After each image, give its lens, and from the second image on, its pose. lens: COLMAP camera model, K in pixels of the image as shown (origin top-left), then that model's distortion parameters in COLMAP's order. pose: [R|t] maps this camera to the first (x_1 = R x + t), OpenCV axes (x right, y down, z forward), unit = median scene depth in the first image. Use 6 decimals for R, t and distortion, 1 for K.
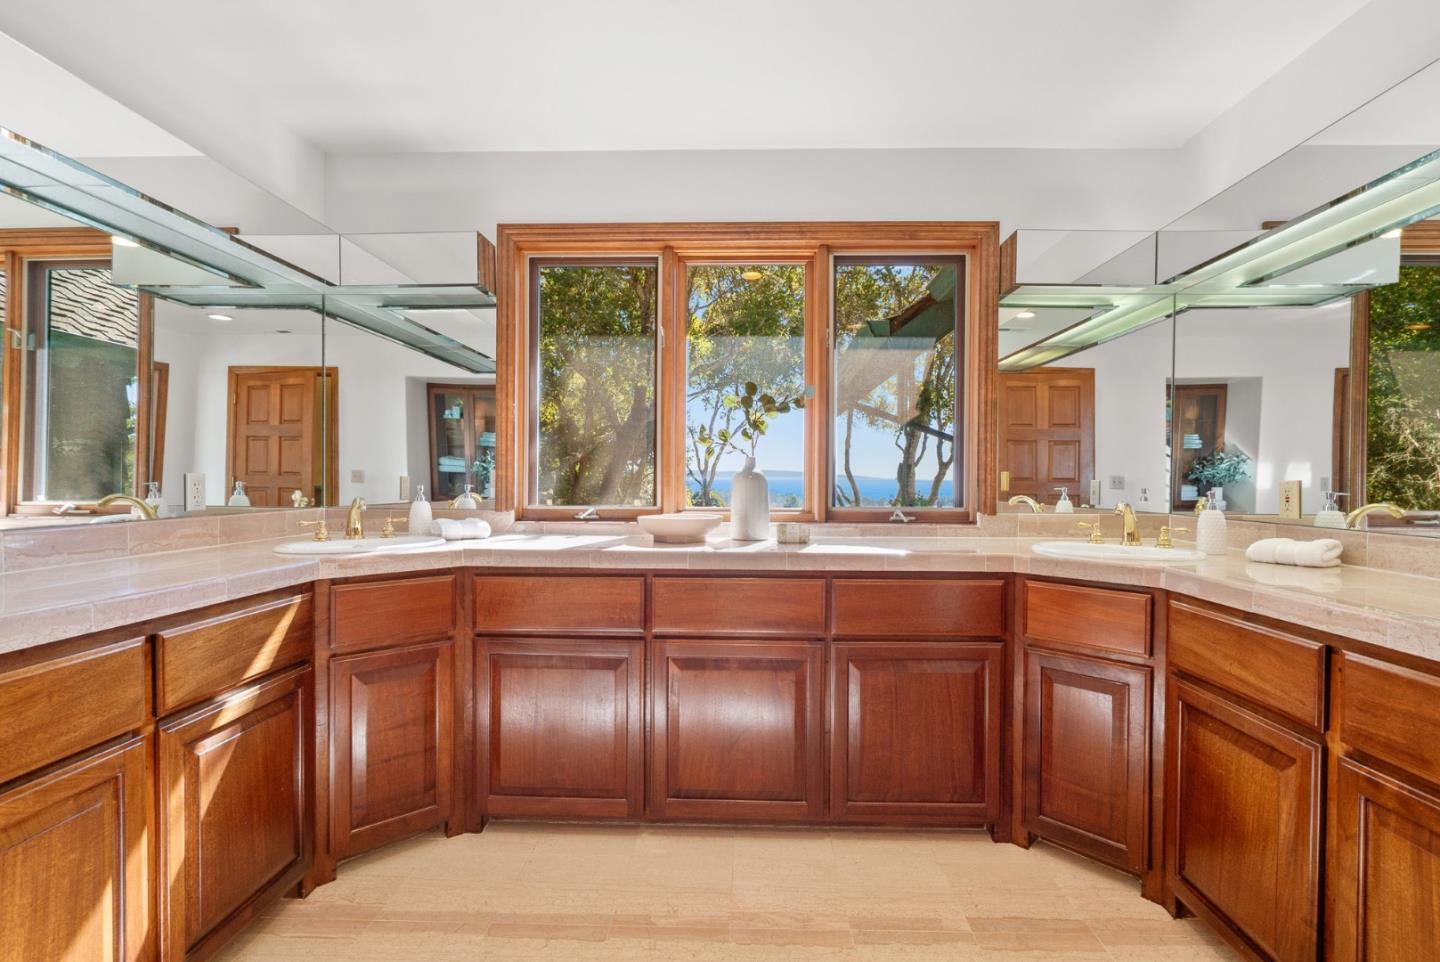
lens RADIAL K [[669.3, 0, 727.4], [0, 669.3, 486.8], [0, 0, 1]] dist [-0.002039, 0.001101]
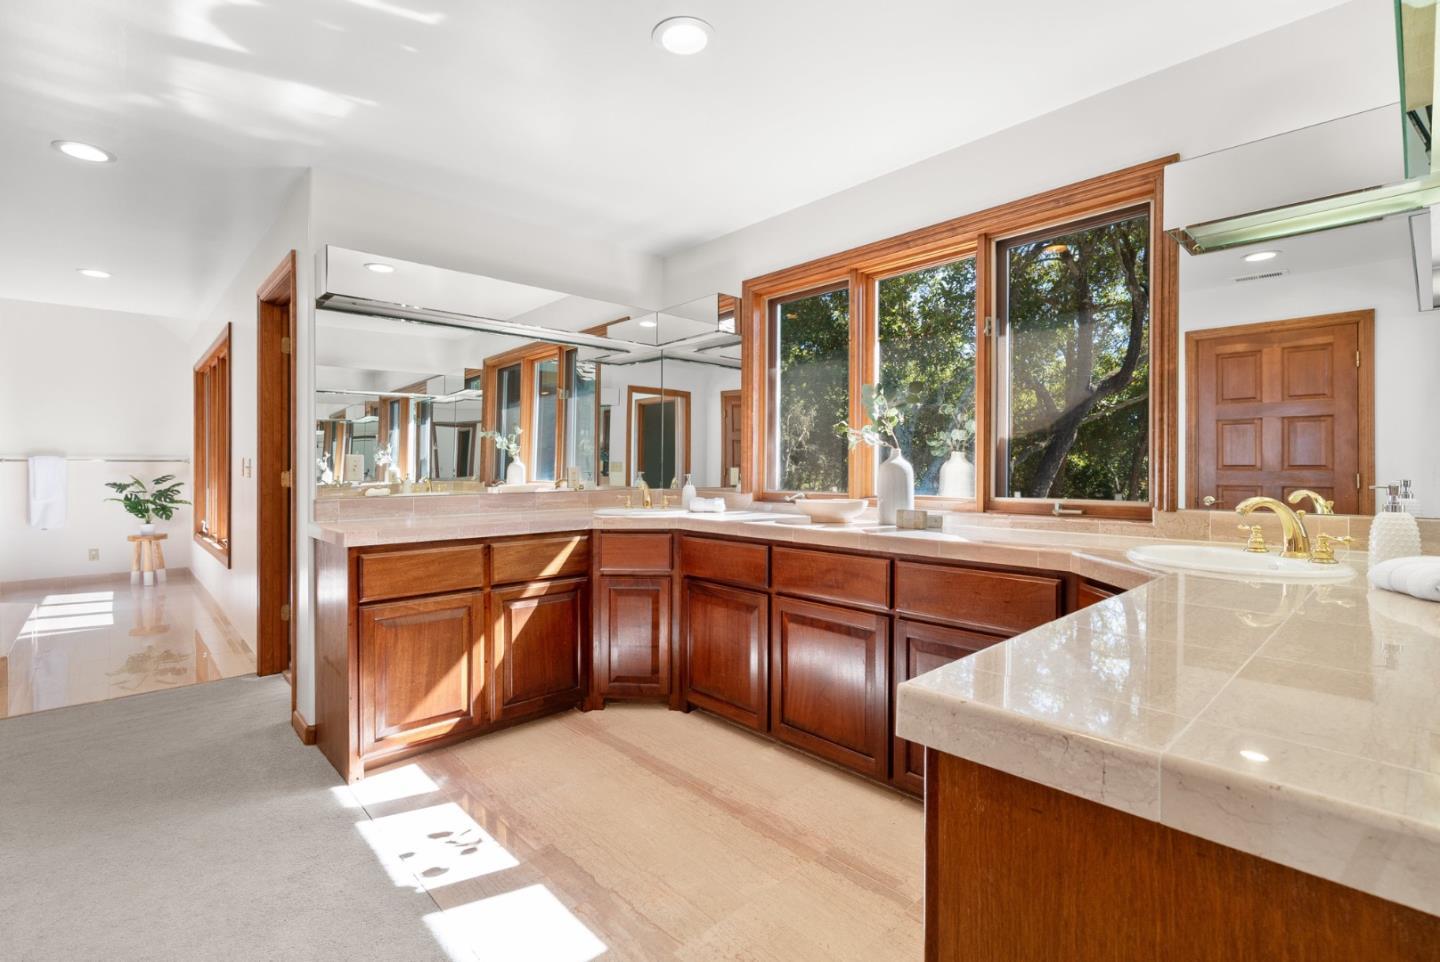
lens RADIAL K [[669.3, 0, 723.2], [0, 669.3, 466.8], [0, 0, 1]] dist [-0.002039, 0.001101]
pose [[0.697103, -0.005522, -0.716950, 0.736500], [-0.005632, 0.999897, -0.013177, 0.001381], [0.716949, 0.013223, 0.697000, 0.039127]]
